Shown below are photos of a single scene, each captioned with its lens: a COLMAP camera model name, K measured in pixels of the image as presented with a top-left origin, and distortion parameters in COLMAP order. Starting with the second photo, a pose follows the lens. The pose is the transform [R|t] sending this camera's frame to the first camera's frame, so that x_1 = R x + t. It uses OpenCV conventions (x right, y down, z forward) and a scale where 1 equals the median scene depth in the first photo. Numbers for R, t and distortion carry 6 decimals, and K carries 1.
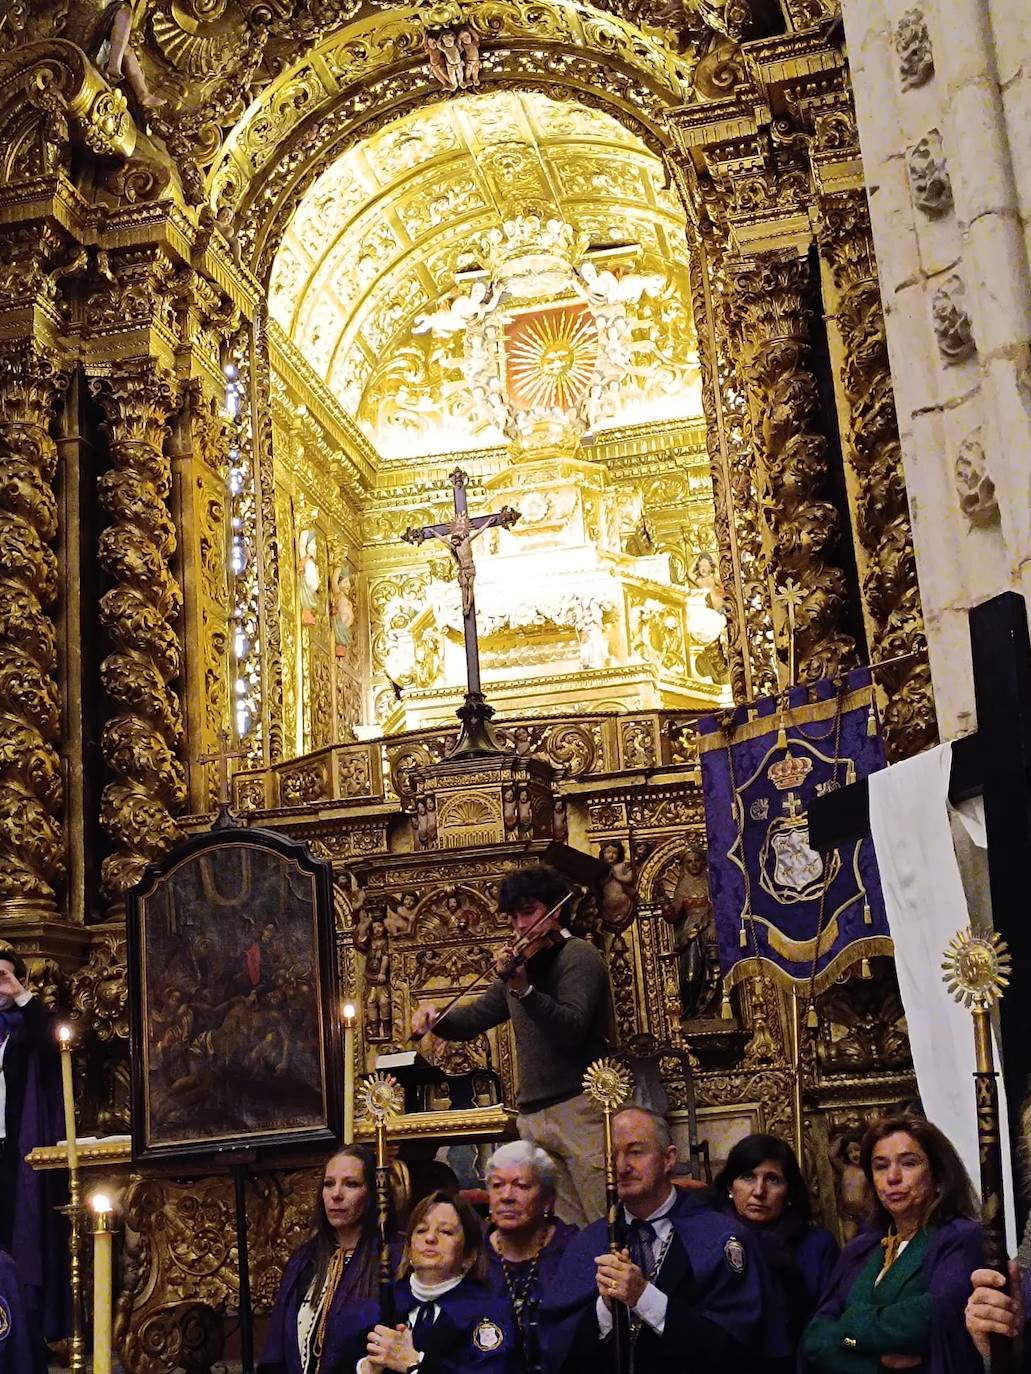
lens RADIAL K [[1847.8, 0, 514.9], [0, 1847.8, 680.0], [0, 0, 1]] dist [0.102523, 0.000000]
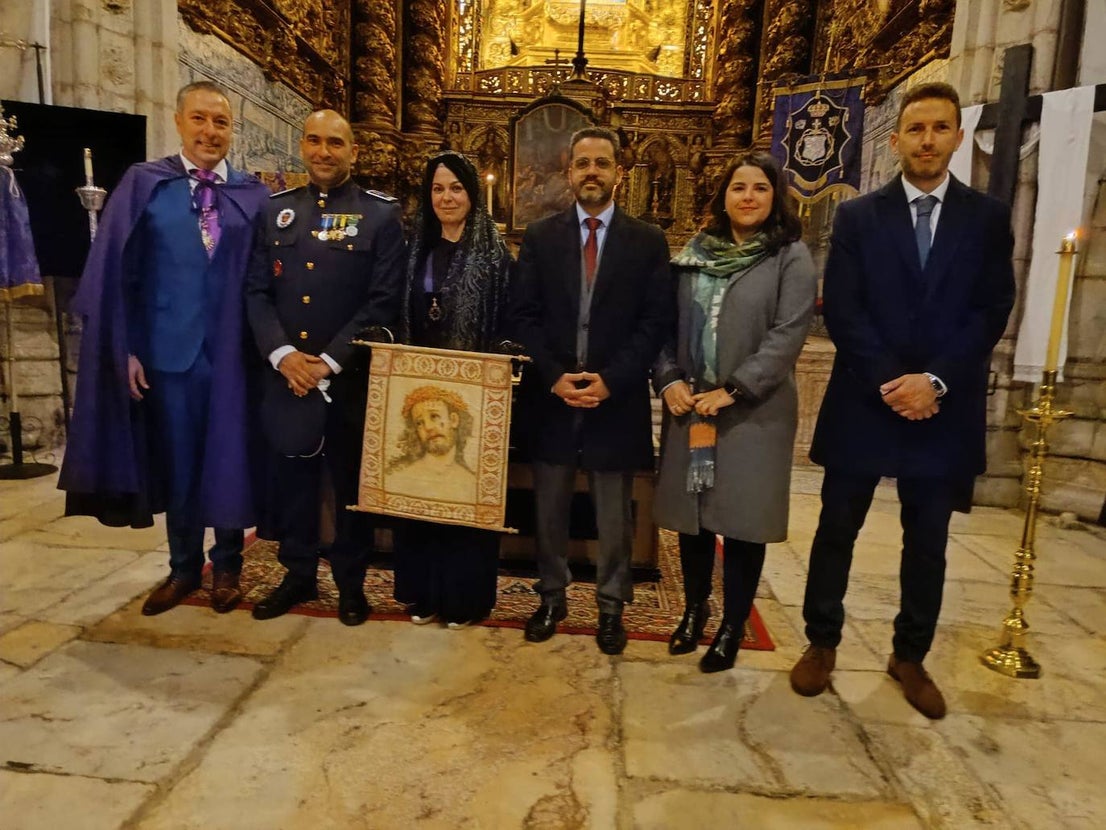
lens RADIAL K [[748.0, 0, 546.3], [0, 748.0, 418.4], [0, 0, 1]] dist [0.007463, 0.001087]
pose [[0.979827, 0.092414, 0.177194, -0.192334], [-0.159896, 0.894403, 0.417704, 0.033043], [-0.119881, -0.437611, 0.891137, -0.004768]]
